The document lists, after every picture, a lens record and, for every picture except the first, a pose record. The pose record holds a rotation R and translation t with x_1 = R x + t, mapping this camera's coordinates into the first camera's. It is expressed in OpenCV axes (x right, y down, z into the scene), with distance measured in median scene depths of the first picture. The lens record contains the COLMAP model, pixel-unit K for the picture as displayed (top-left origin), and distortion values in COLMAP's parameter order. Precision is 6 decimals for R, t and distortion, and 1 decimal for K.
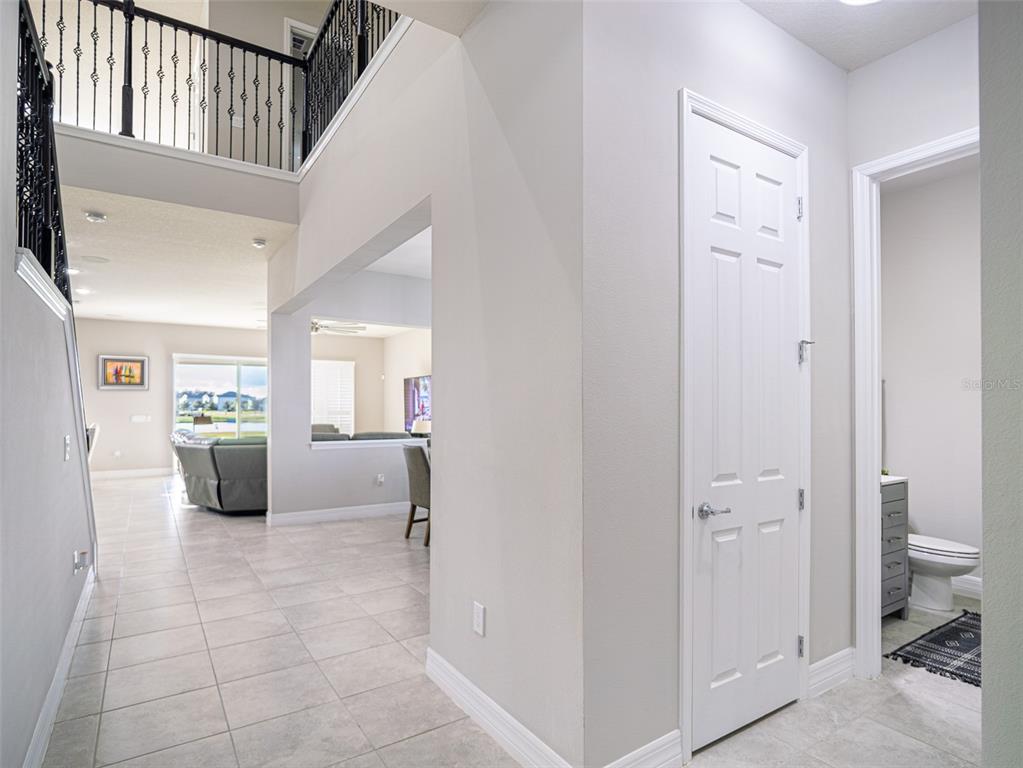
lens RADIAL K [[565.6, 0, 525.9], [0, 565.6, 411.3], [0, 0, 1]] dist [-0.004703, -0.000513]
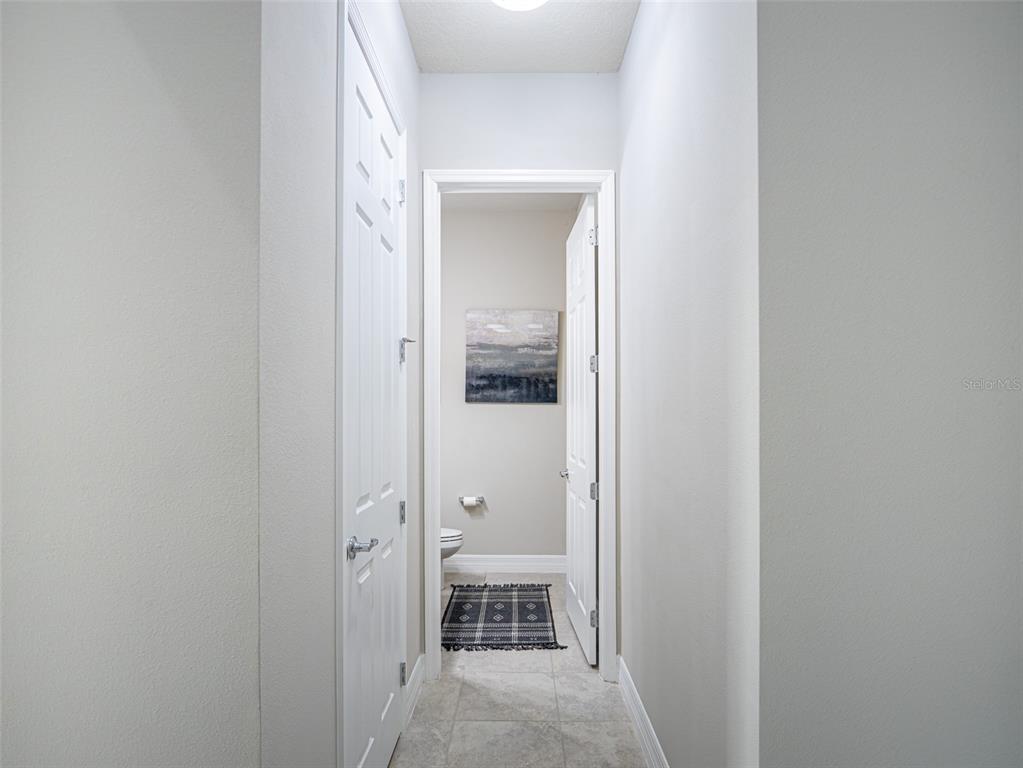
lens RADIAL K [[565.6, 0, 525.9], [0, 565.6, 411.3], [0, 0, 1]] dist [-0.004703, -0.000513]
pose [[0.555394, 0.000982, 0.831587, -0.153875], [0.002338, 0.999994, -0.002742, -0.003801], [-0.831584, 0.003467, 0.555388, 0.314877]]
